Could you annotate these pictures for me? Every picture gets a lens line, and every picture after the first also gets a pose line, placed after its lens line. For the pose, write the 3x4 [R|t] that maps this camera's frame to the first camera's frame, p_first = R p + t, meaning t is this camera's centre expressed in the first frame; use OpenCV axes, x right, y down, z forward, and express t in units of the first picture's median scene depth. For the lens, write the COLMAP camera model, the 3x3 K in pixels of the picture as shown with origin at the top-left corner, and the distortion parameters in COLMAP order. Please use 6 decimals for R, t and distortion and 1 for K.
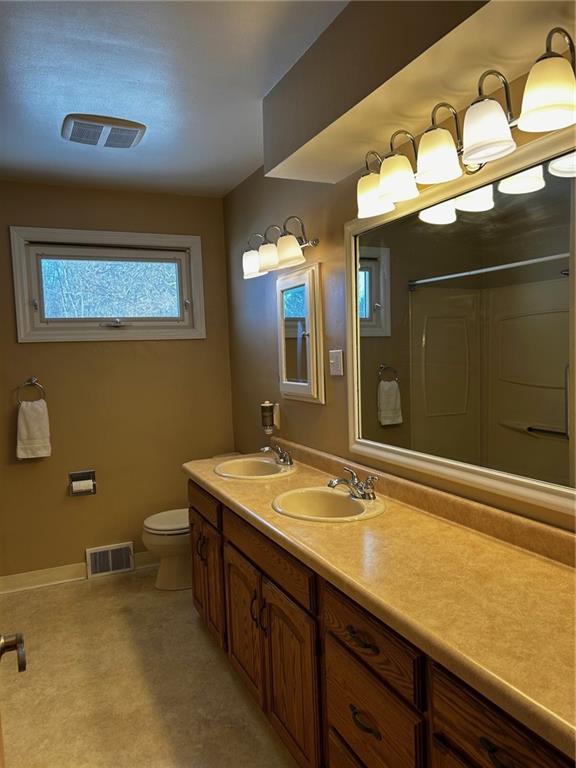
lens RADIAL K [[579.4, 0, 285.2], [0, 579.4, 385.8], [0, 0, 1]] dist [0.059137, -0.057729]
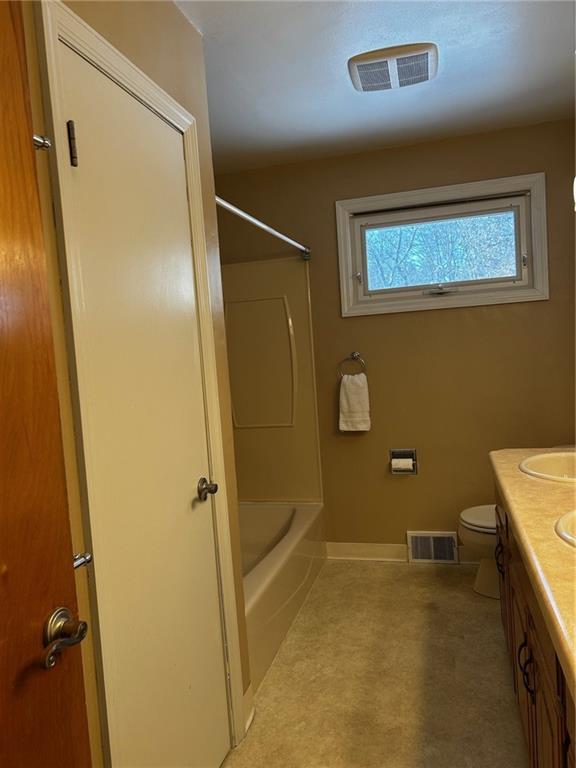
lens RADIAL K [[579.4, 0, 286.4], [0, 579.4, 386.1], [0, 0, 1]] dist [0.059137, -0.057729]
pose [[0.780752, 0.021912, -0.624456, 0.097672], [0.000423, 0.999366, 0.035597, 0.010221], [0.624840, -0.028057, 0.780248, 0.150370]]
